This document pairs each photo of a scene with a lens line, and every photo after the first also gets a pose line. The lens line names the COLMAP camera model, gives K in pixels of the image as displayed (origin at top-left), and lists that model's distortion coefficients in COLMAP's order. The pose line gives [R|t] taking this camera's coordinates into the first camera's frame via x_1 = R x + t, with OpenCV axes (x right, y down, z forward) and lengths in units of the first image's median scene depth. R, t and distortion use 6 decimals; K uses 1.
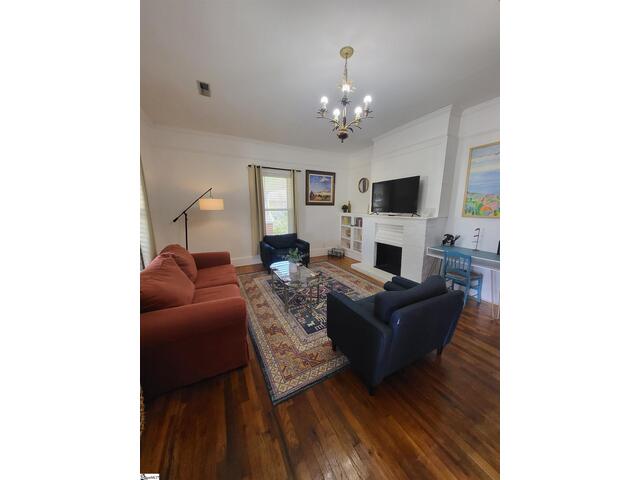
lens RADIAL K [[188.6, 0, 317.3], [0, 188.6, 241.6], [0, 0, 1]] dist [0.000992, 0.000093]
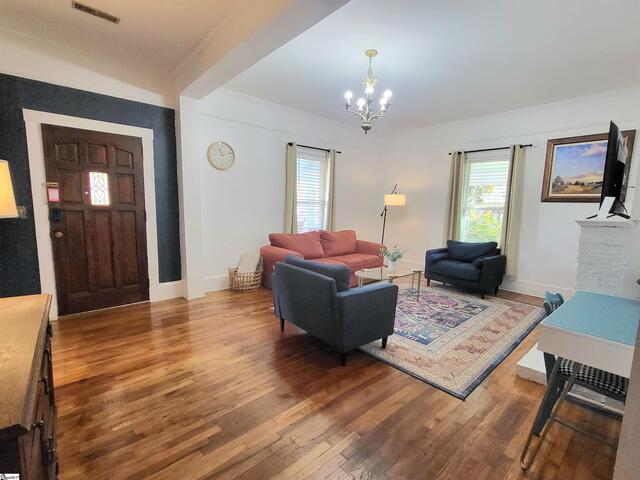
lens RADIAL K [[301.7, 0, 320.8], [0, 301.7, 247.3], [0, 0, 1]] dist [0.000523, -0.000007]
pose [[0.242580, 0.131268, -0.961210, 1.396702], [-0.203137, 0.975712, 0.081983, -0.004023], [0.948625, 0.175370, 0.263353, 0.346638]]
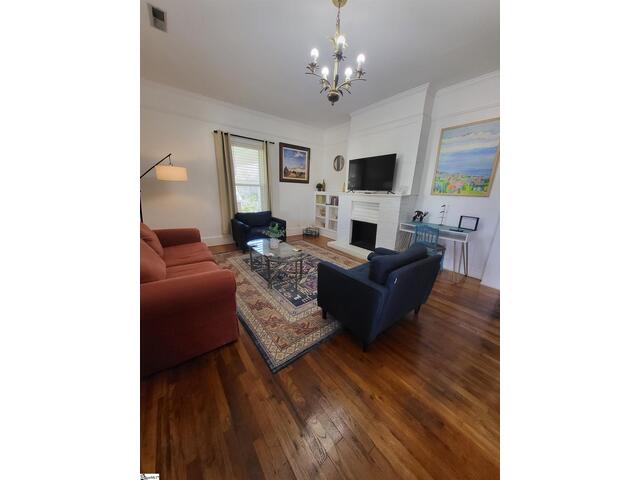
lens RADIAL K [[188.6, 0, 317.3], [0, 188.6, 241.6], [0, 0, 1]] dist [0.000992, 0.000093]
pose [[0.984786, -0.017203, 0.172918, -0.093290], [0.002326, 0.996304, 0.085870, 0.055623], [-0.173756, -0.084161, 0.981186, 0.026857]]
